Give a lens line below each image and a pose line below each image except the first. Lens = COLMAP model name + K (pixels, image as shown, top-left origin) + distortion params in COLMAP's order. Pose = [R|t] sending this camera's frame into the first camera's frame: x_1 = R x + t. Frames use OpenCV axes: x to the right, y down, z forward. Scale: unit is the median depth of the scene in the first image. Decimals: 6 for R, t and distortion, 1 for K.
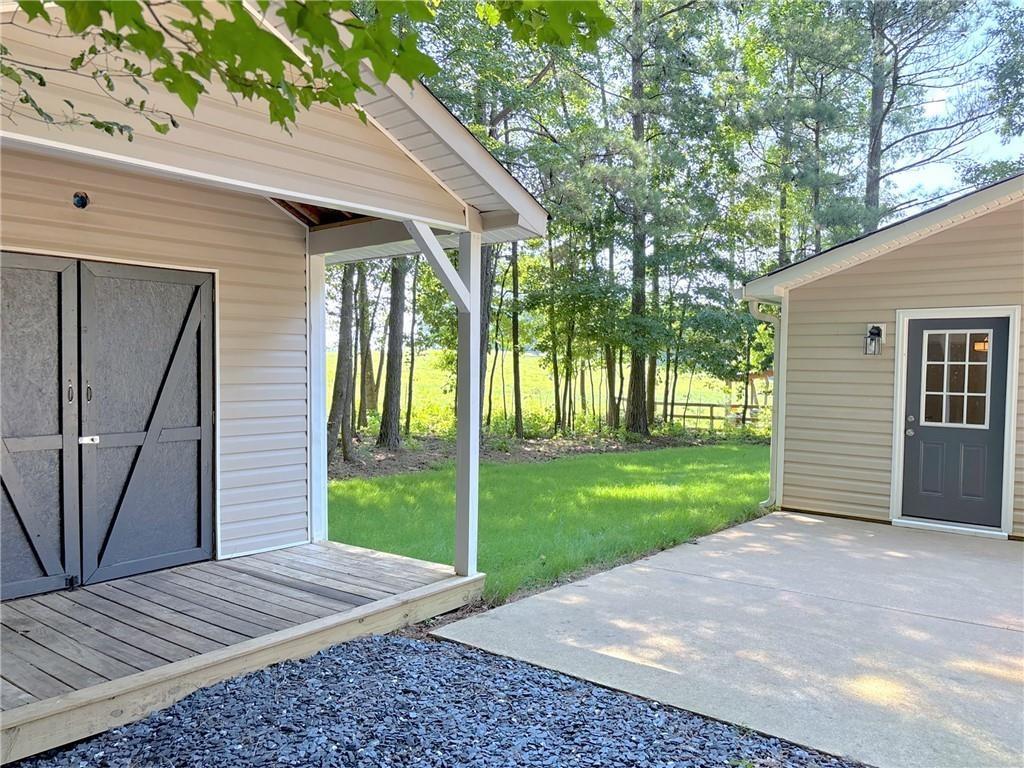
lens RADIAL K [[815.0, 0, 512.0], [0, 815.0, 384.0], [0, 0, 1]] dist [0.195772, 0.002455]
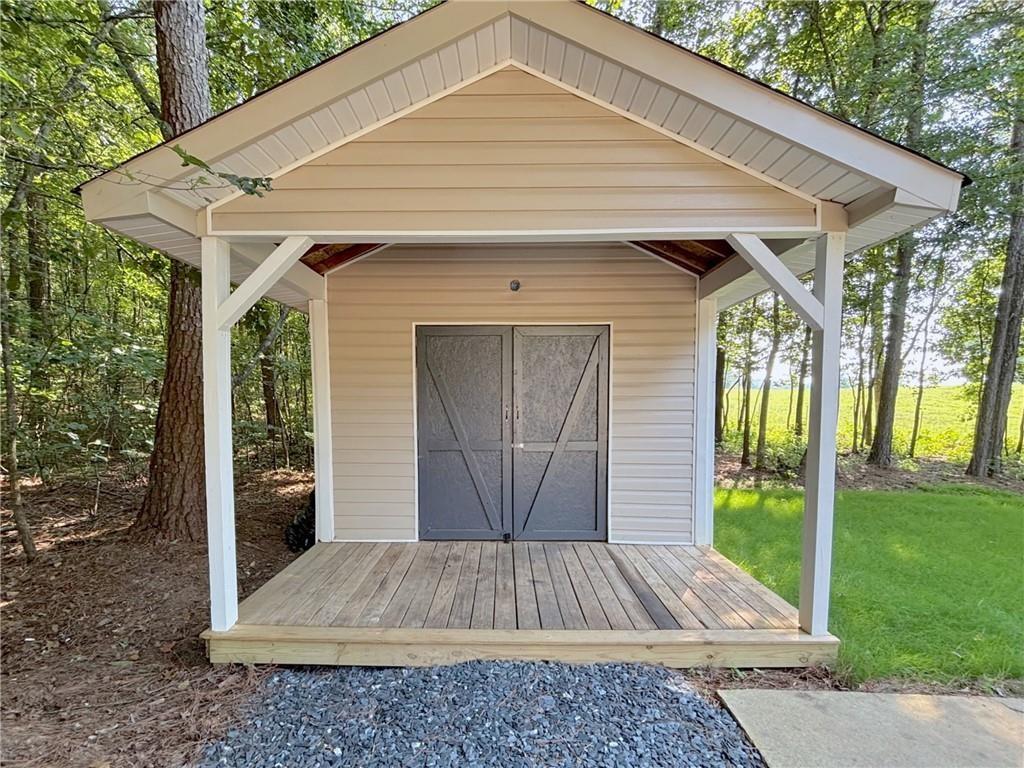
lens RADIAL K [[471.6, 0, 507.9], [0, 471.6, 418.7], [0, 0, 1]] dist [0.020432, -0.000028]
pose [[0.636354, 0.031936, -0.770736, 0.122839], [-0.015724, 0.999472, 0.028432, -0.004628], [0.771237, -0.005974, 0.636520, 0.433716]]
